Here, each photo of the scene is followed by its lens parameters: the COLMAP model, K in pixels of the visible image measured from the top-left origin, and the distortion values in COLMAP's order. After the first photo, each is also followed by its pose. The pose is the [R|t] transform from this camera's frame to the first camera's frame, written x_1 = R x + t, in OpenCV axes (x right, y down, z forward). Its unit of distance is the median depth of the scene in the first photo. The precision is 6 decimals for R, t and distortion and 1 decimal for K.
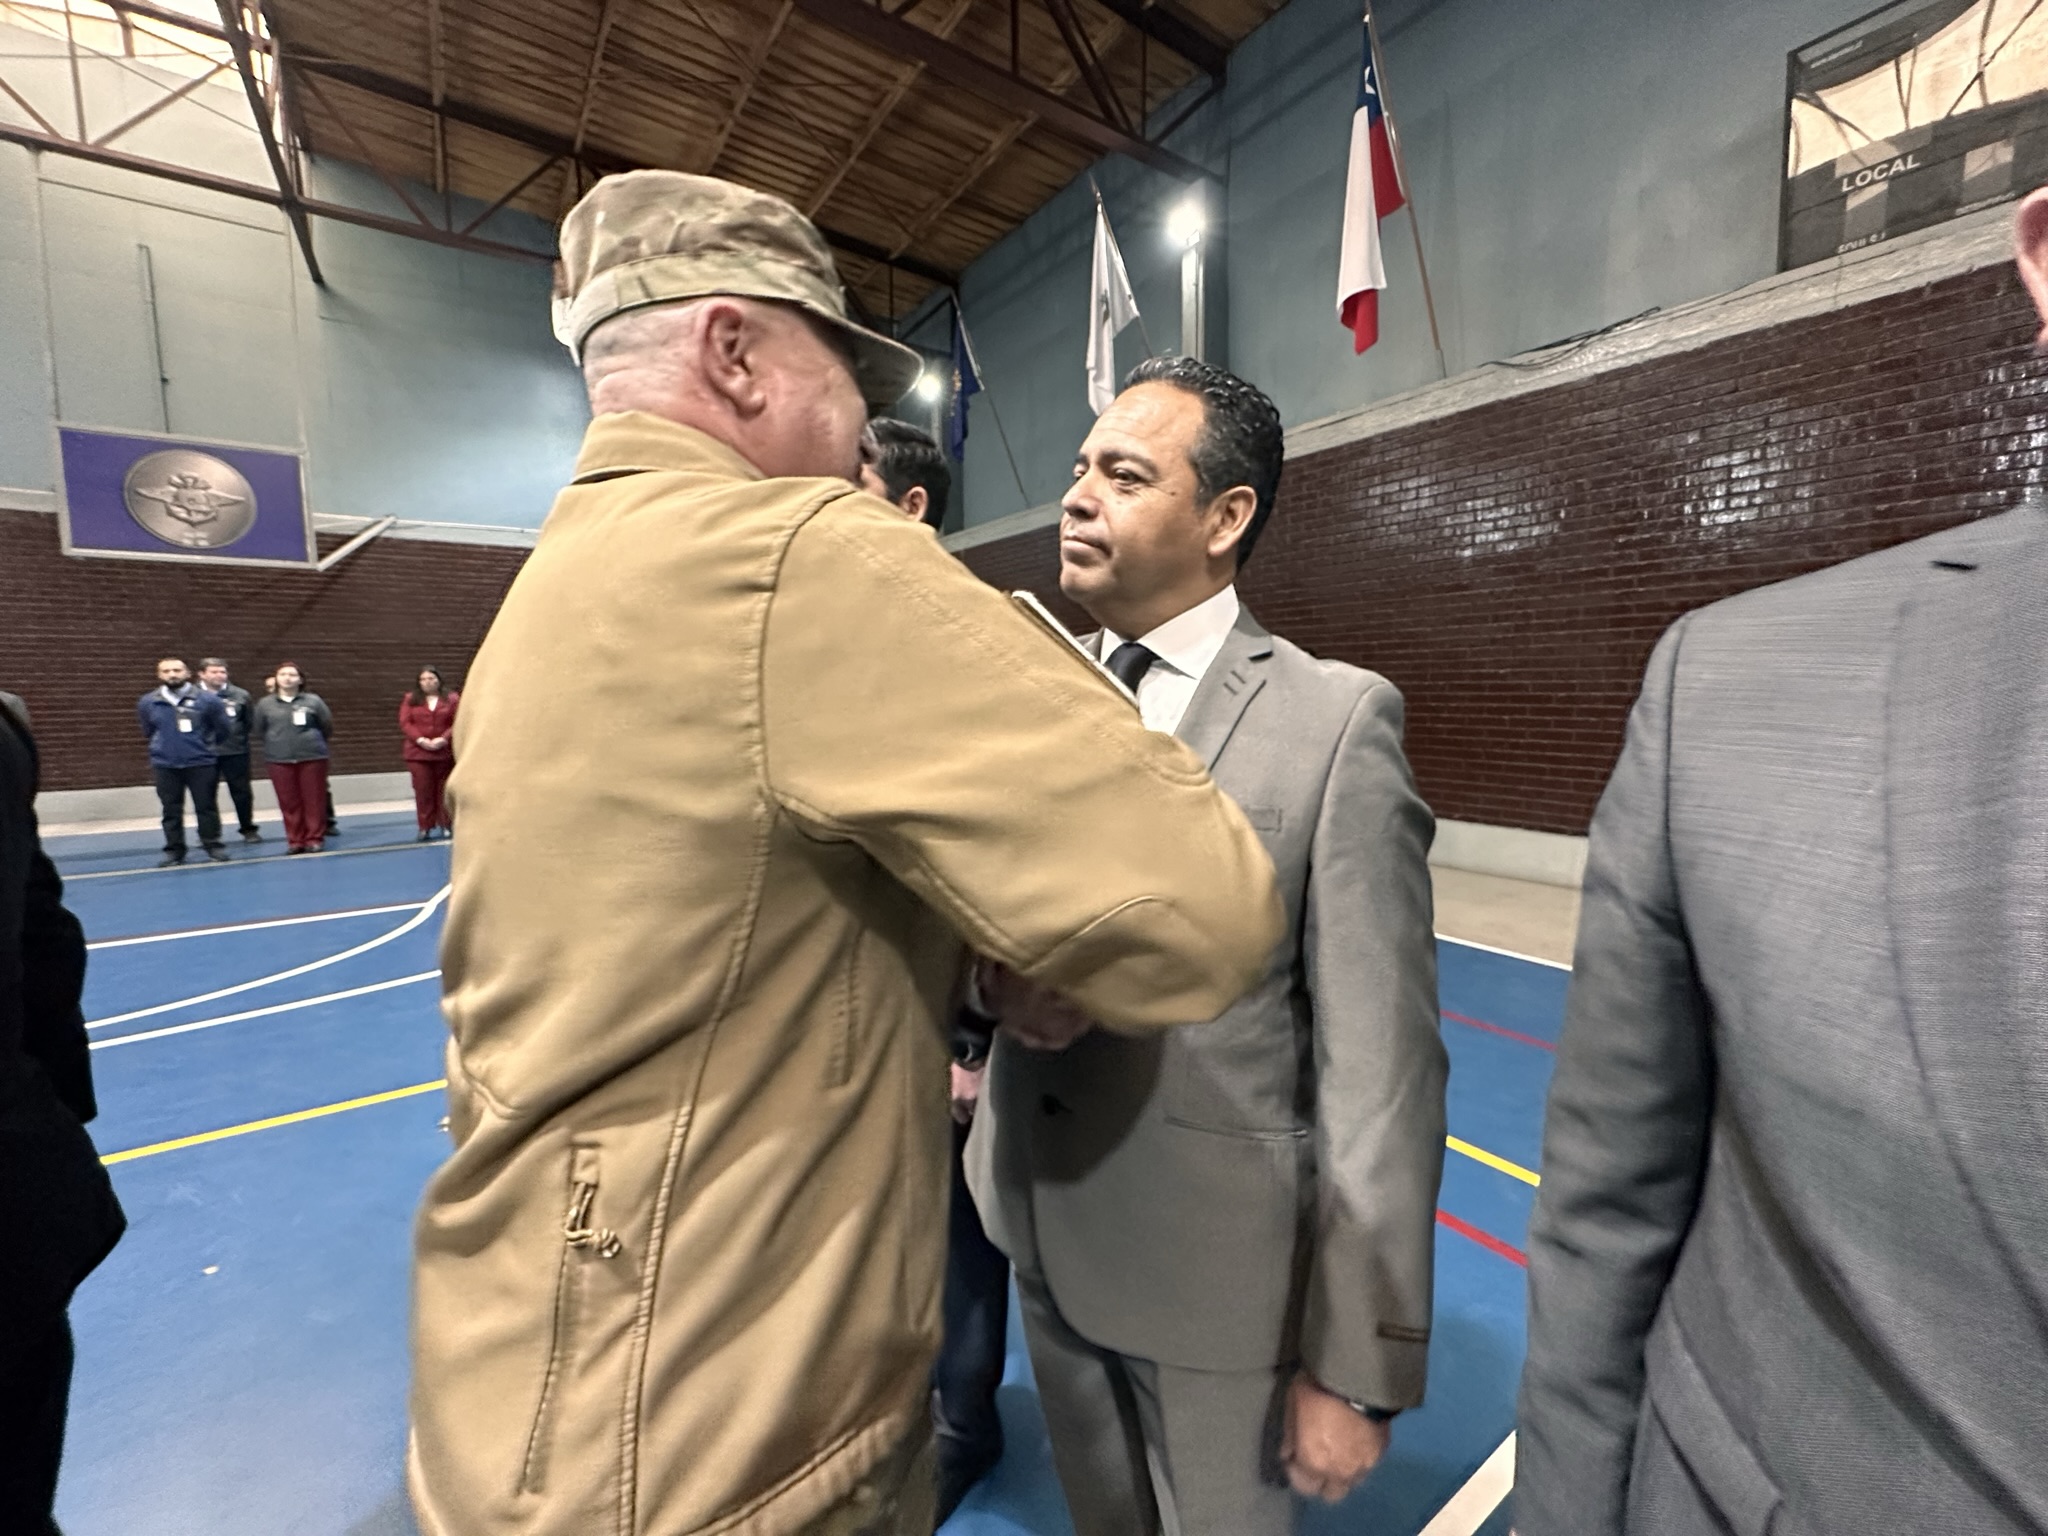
lens RADIAL K [[824.3, 0, 1025.0], [0, 824.3, 766.5], [0, 0, 1]] dist [-0.003610, 0.000612]
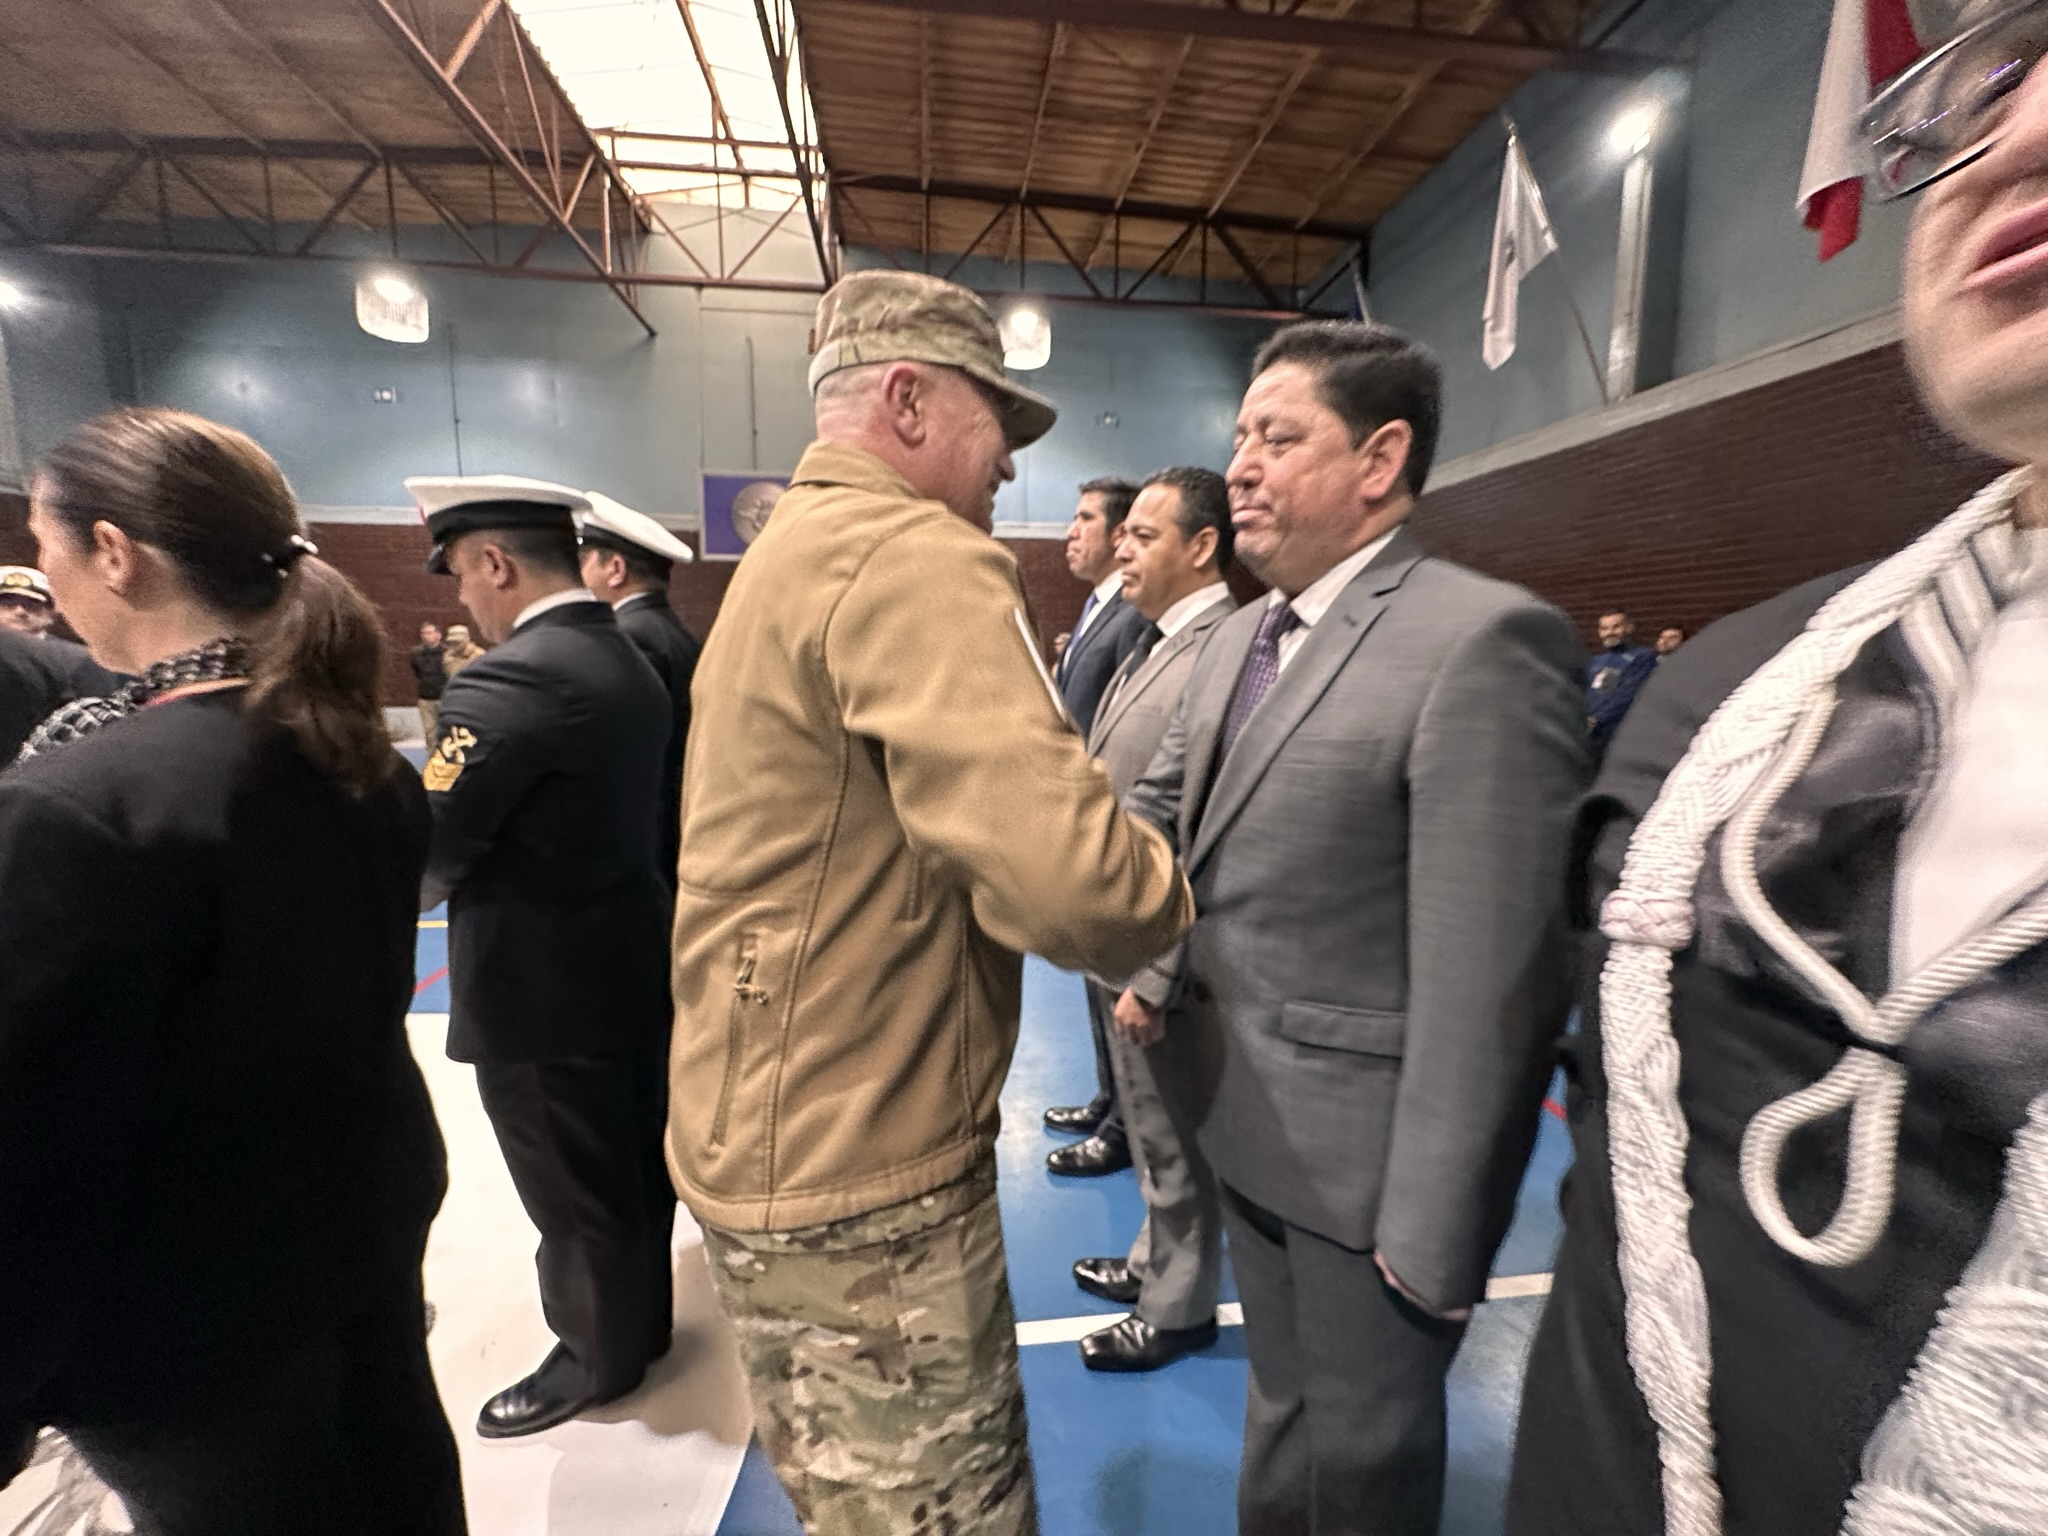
lens RADIAL K [[828.4, 0, 1026.9], [0, 828.4, 765.4], [0, 0, 1]] dist [-0.006868, 0.000209]
pose [[0.887951, 0.074040, -0.453940, 0.071577], [-0.058565, 0.997125, 0.048076, 0.009665], [0.456195, -0.016104, 0.889734, -0.078264]]
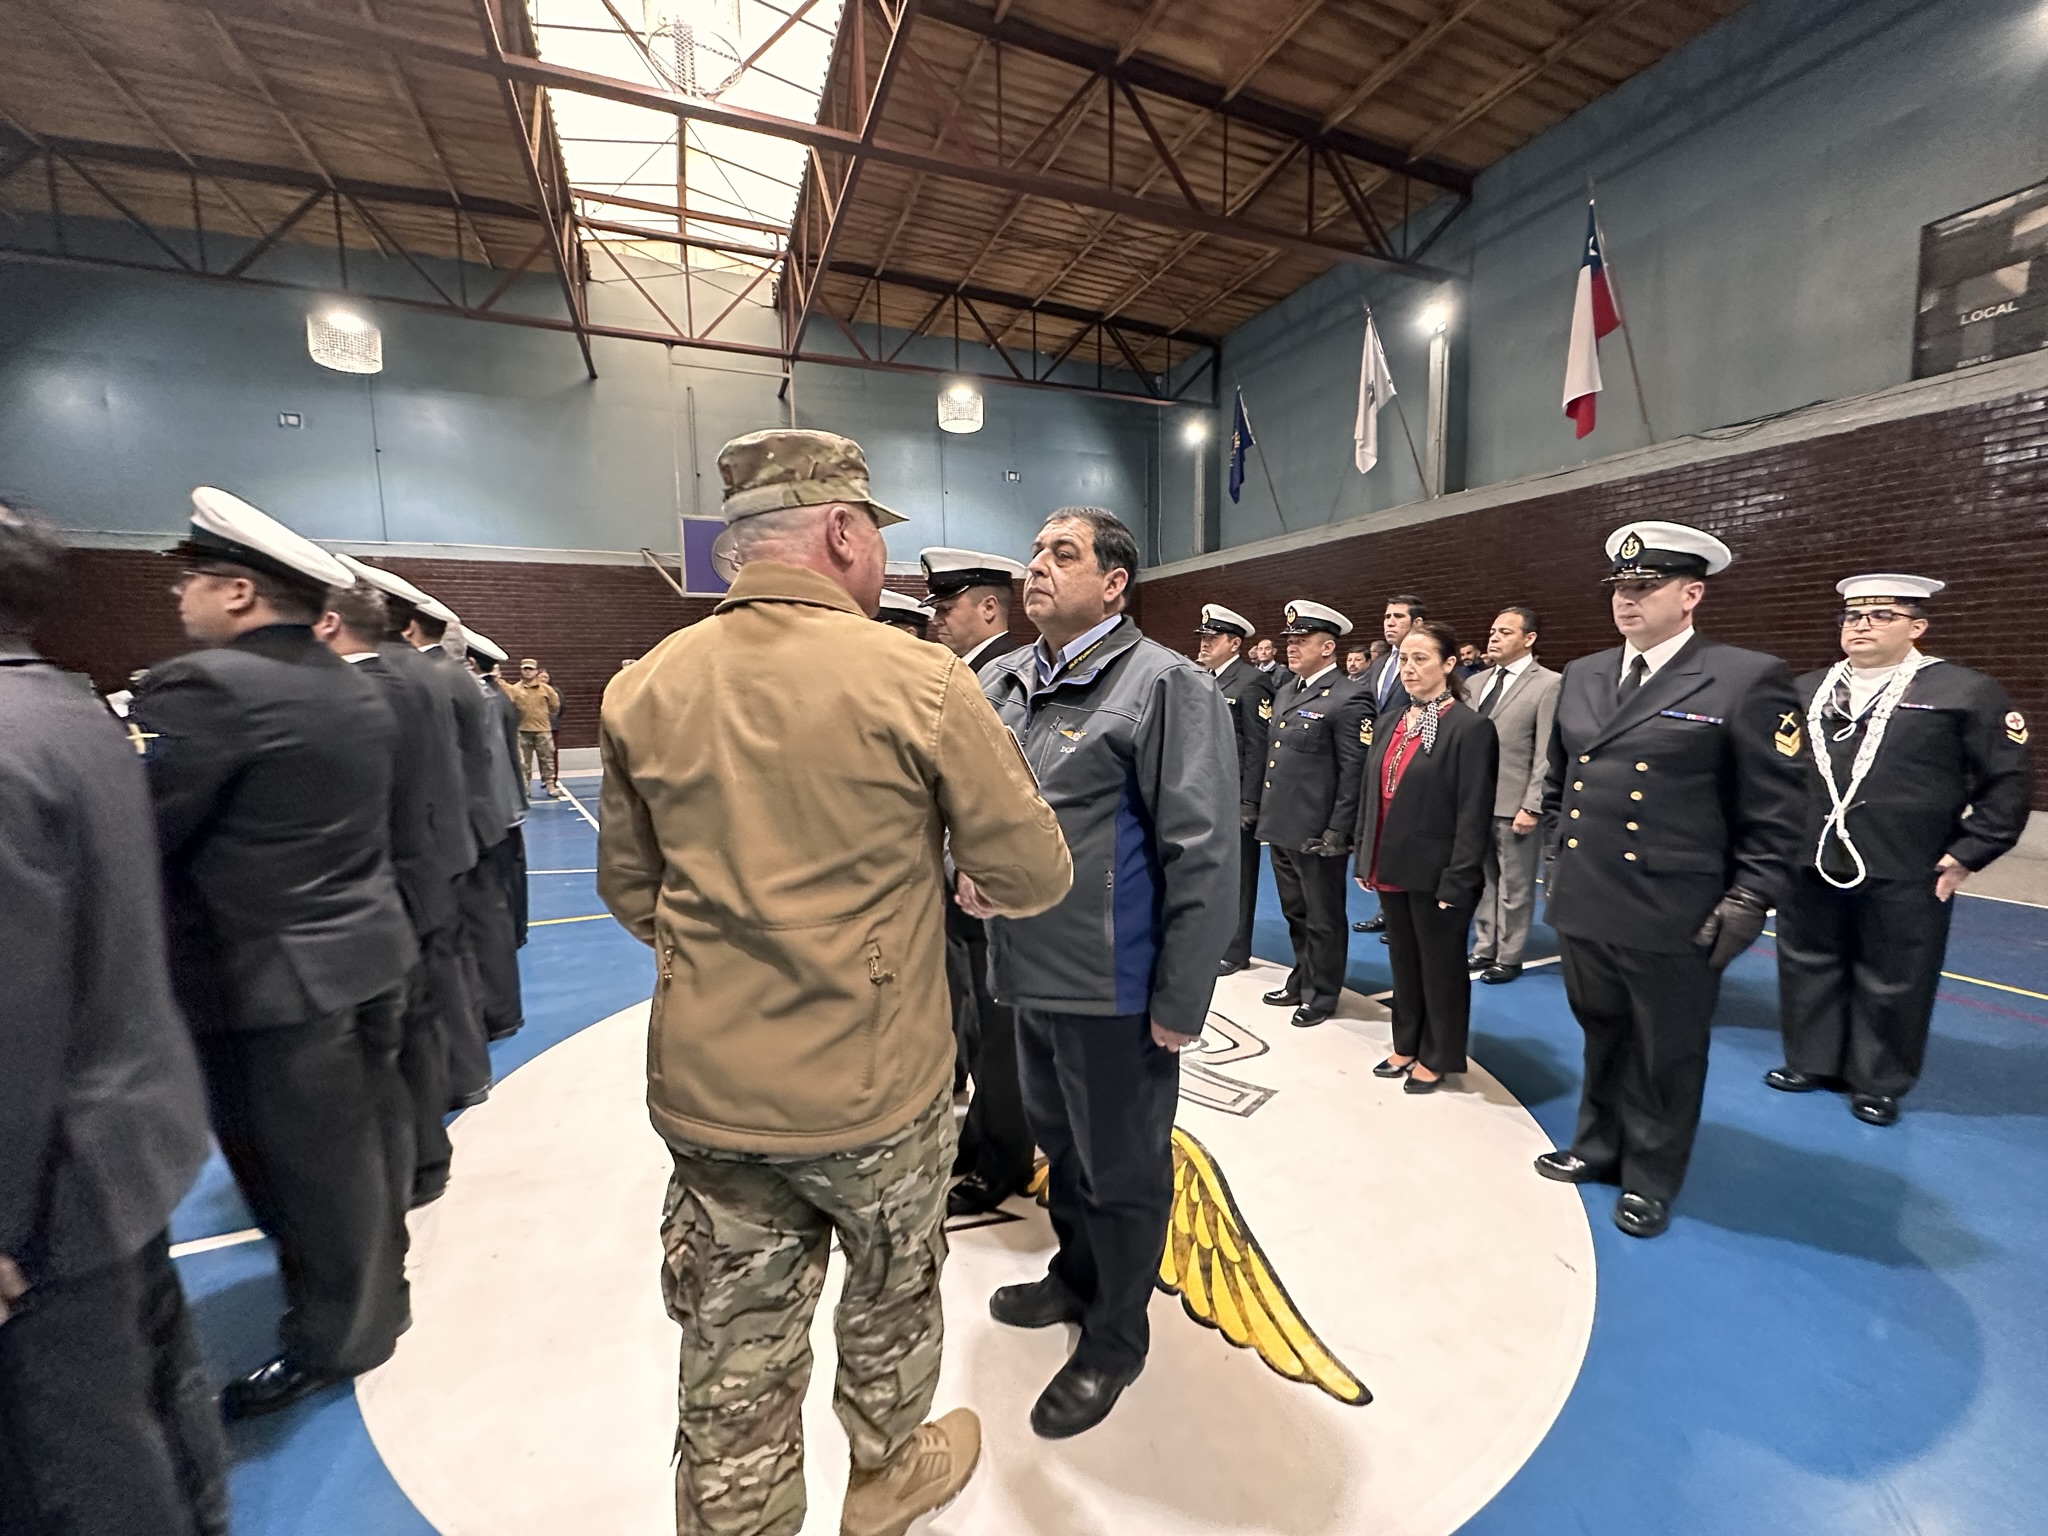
lens RADIAL K [[819.1, 0, 1026.1], [0, 819.1, 764.8], [0, 0, 1]] dist [-0.000383, 0.000009]
pose [[0.977689, 0.018222, -0.209265, -0.151050], [-0.015343, 0.999764, 0.015376, 0.035691], [0.209496, -0.011822, 0.977738, -0.400933]]
